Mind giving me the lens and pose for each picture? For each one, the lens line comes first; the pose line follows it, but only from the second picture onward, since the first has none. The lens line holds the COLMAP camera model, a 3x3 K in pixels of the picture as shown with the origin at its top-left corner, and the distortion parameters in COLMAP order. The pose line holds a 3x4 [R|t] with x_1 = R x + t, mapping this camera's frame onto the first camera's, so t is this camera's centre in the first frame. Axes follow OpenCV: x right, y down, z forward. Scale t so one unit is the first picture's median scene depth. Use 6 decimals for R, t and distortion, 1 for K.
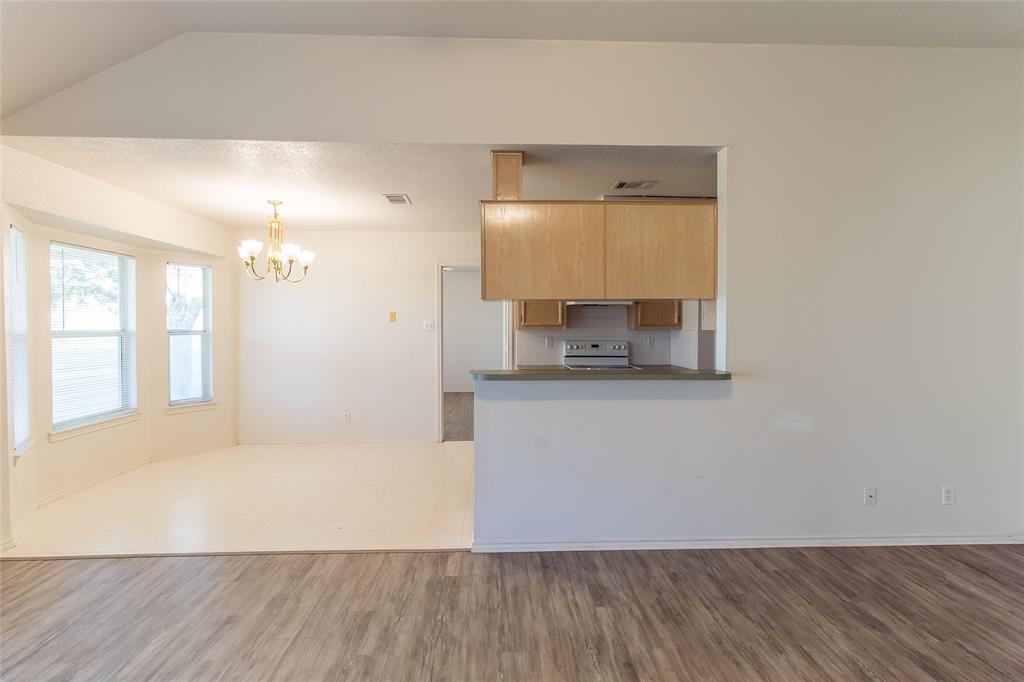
lens RADIAL K [[477.1, 0, 512.3], [0, 477.1, 337.1], [0, 0, 1]] dist [0.001852, 0.000335]
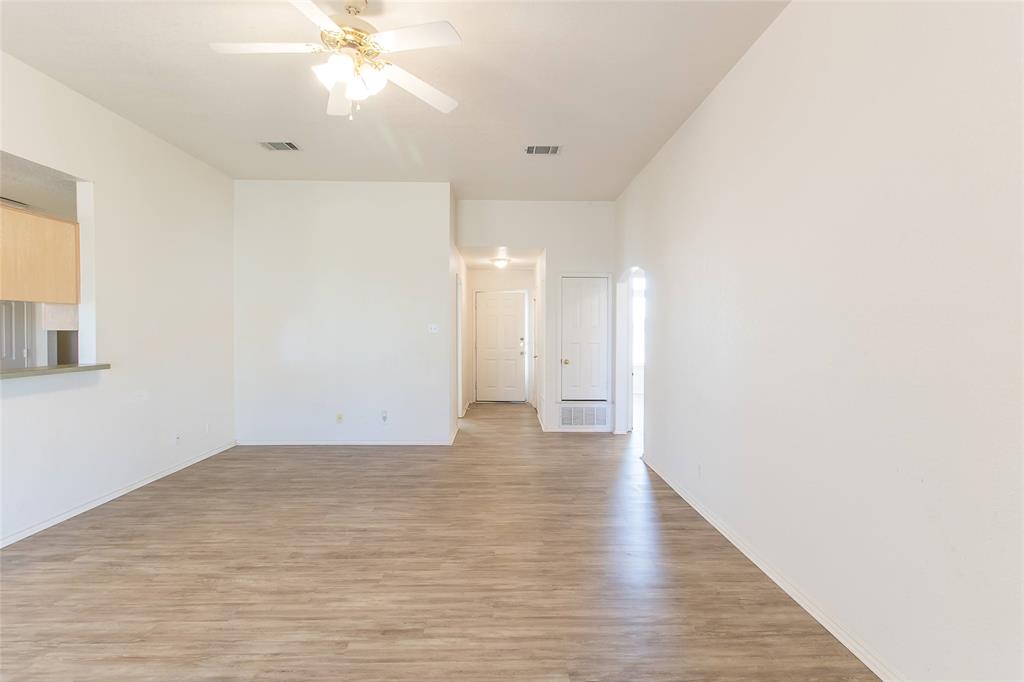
lens RADIAL K [[487.8, 0, 511.3], [0, 487.8, 337.1], [0, 0, 1]] dist [0.002015, 0.000534]
pose [[0.013903, -0.016793, 0.999762, -0.606635], [0.020288, 0.999658, 0.016509, 0.003244], [-0.999698, 0.020054, 0.014239, -0.078193]]
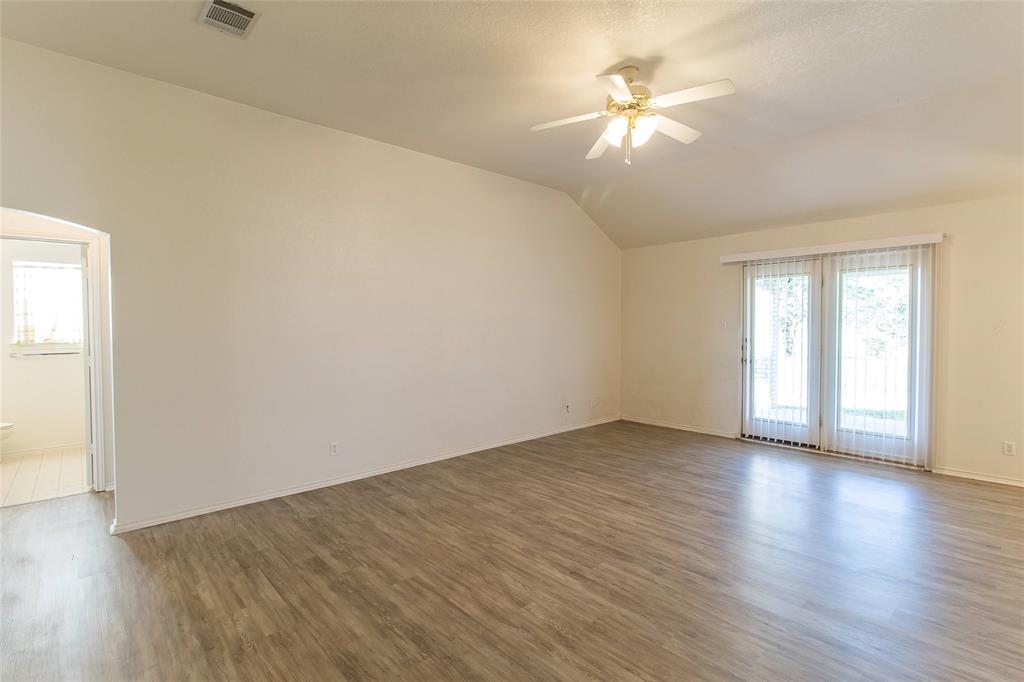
lens RADIAL K [[480.3, 0, 512.0], [0, 480.3, 341.0], [0, 0, 1]] dist [0.001680, -0.000584]
pose [[-0.764378, 0.021189, -0.644420, 0.717149], [-0.011316, 0.998865, 0.046266, -0.013054], [0.644669, 0.042656, -0.763270, 0.640001]]
